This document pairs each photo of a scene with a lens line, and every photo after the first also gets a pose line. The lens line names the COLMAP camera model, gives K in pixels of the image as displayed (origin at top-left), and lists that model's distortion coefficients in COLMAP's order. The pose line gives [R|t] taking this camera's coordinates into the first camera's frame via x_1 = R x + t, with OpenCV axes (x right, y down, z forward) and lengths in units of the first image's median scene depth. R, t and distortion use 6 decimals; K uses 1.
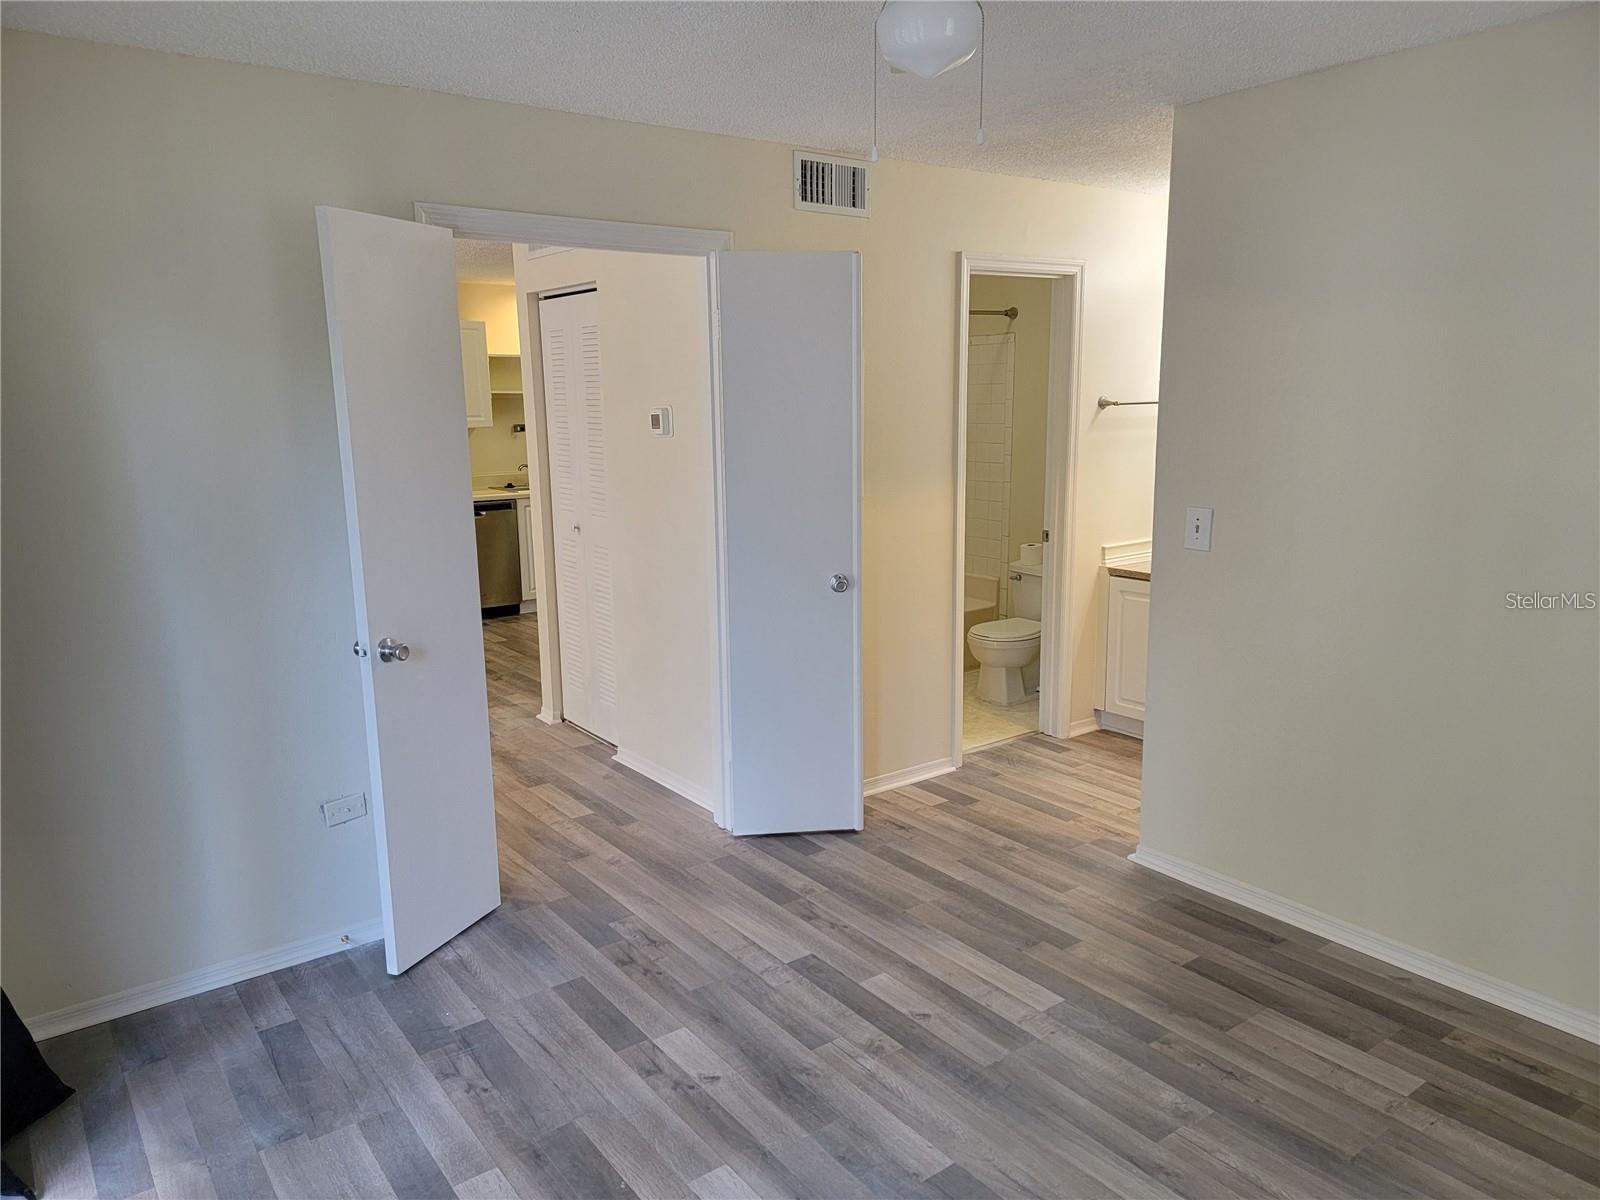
lens RADIAL K [[1101.0, 0, 800.0], [0, 1101.0, 600.0], [0, 0, 1]] dist [0.096493, -0.080213]
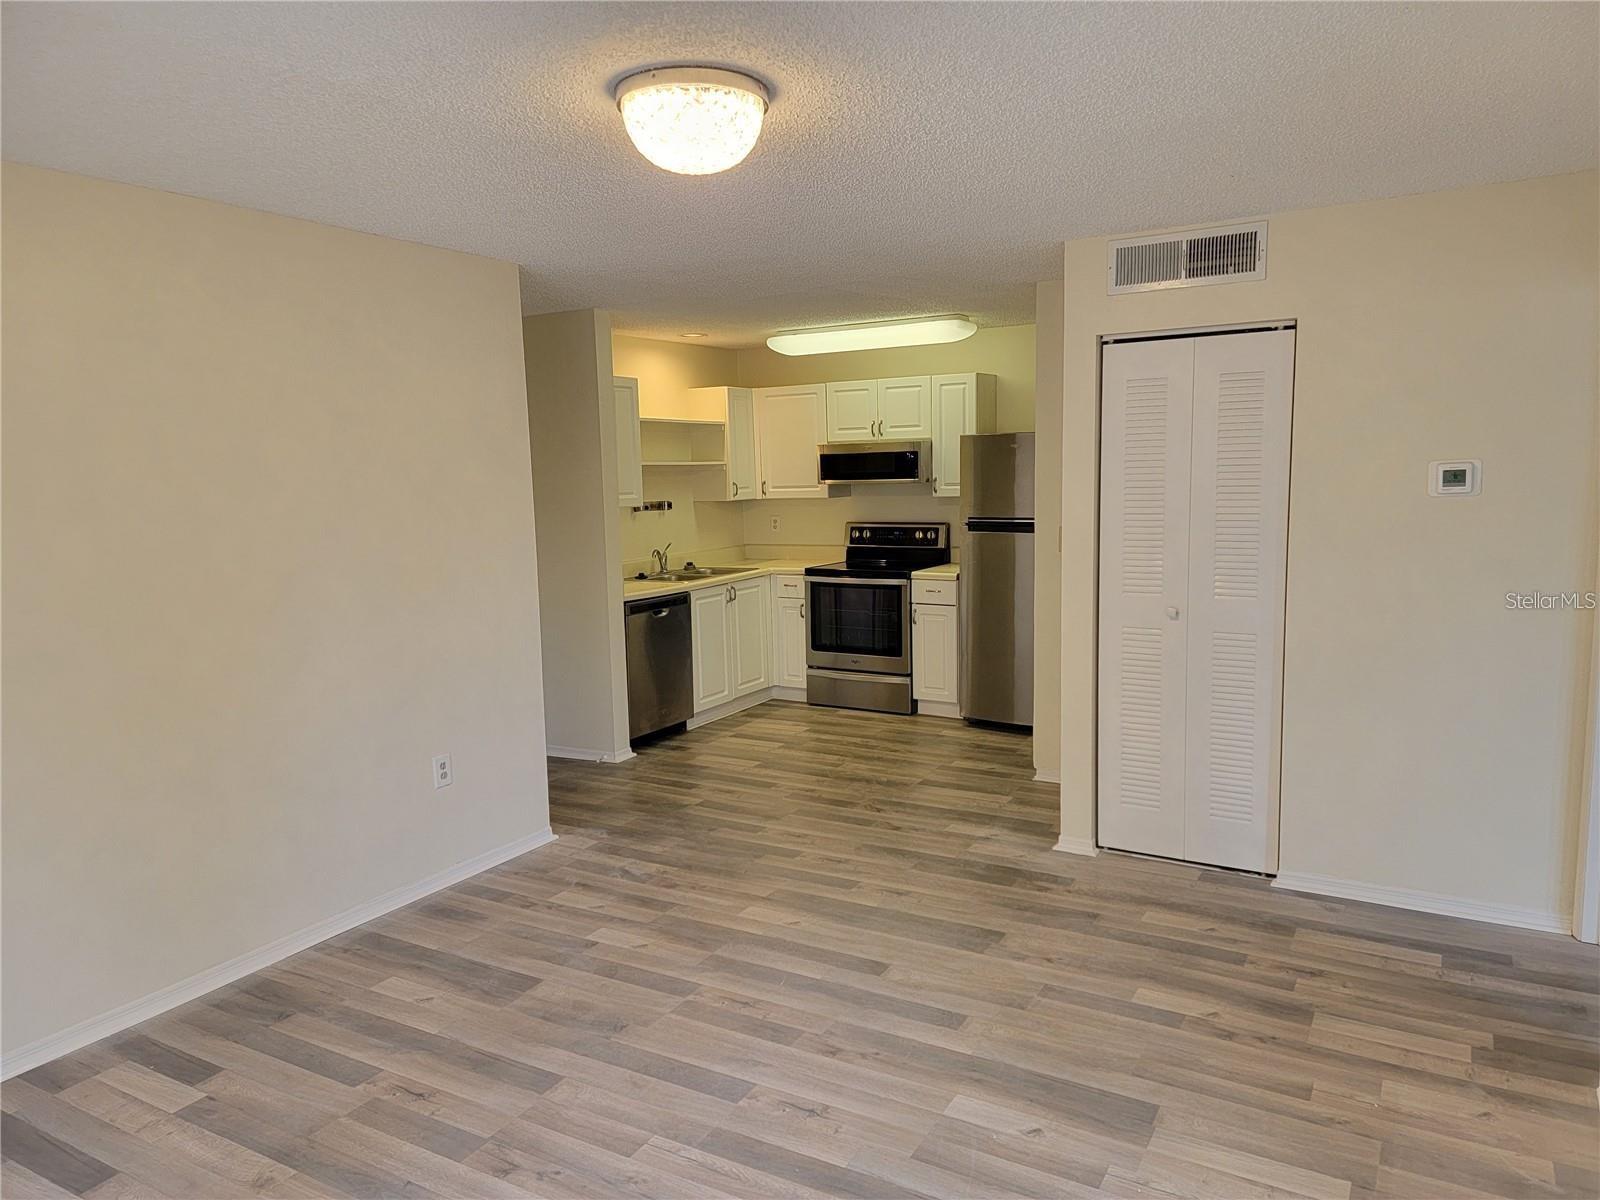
lens RADIAL K [[1106.5, 0, 824.8], [0, 1106.5, 596.4], [0, 0, 1]] dist [0.098001, -0.079376]
pose [[0.916376, -0.056730, 0.396280, -1.007452], [0.085756, 0.994747, -0.055902, -0.068199], [-0.391026, 0.085211, 0.916426, 0.430305]]
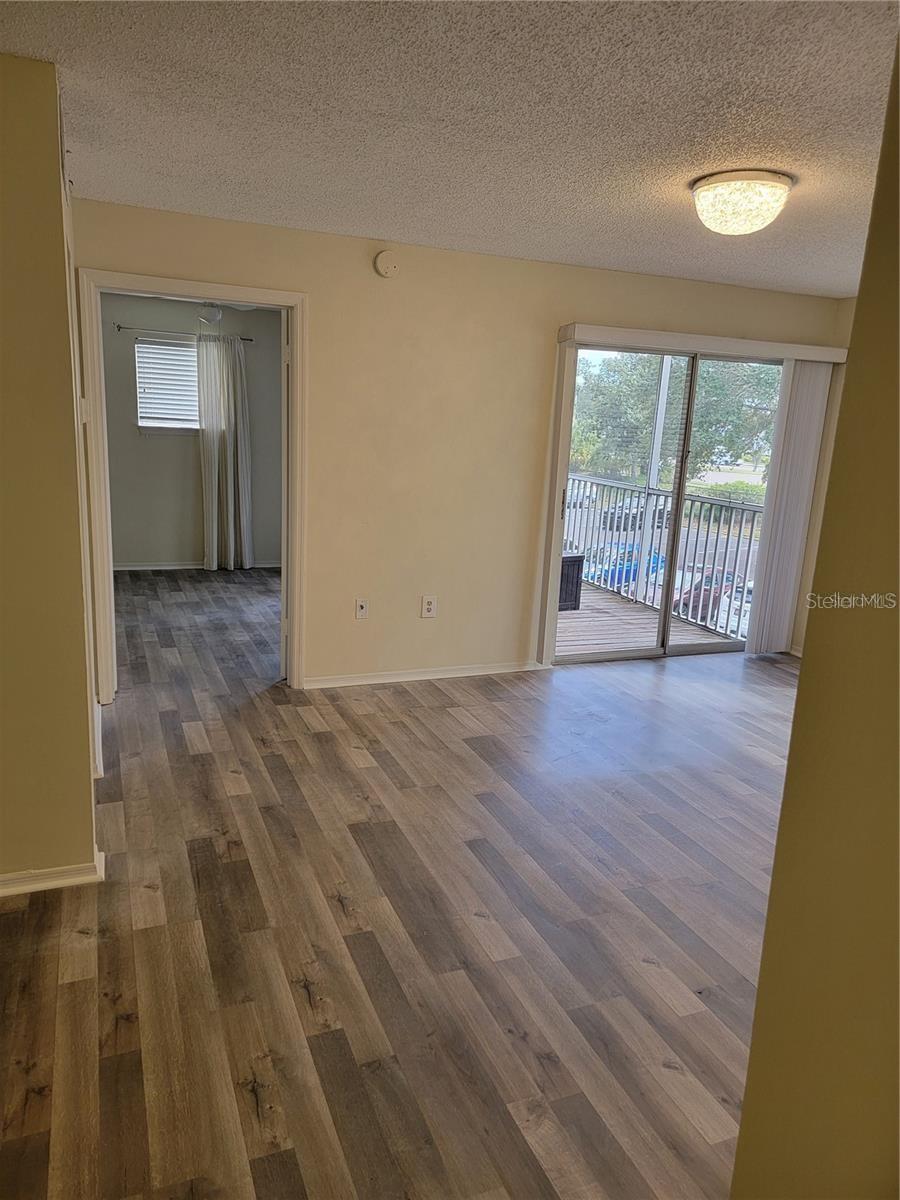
lens RADIAL K [[825.7, 0, 450.0], [0, 825.7, 600.0], [0, 0, 1]] dist [0.096493, -0.080213]
pose [[-0.967464, -0.091113, 0.236034, -0.767634], [0.007636, 0.921967, 0.387193, -0.338768], [-0.252894, 0.376397, -0.891274, 1.898343]]
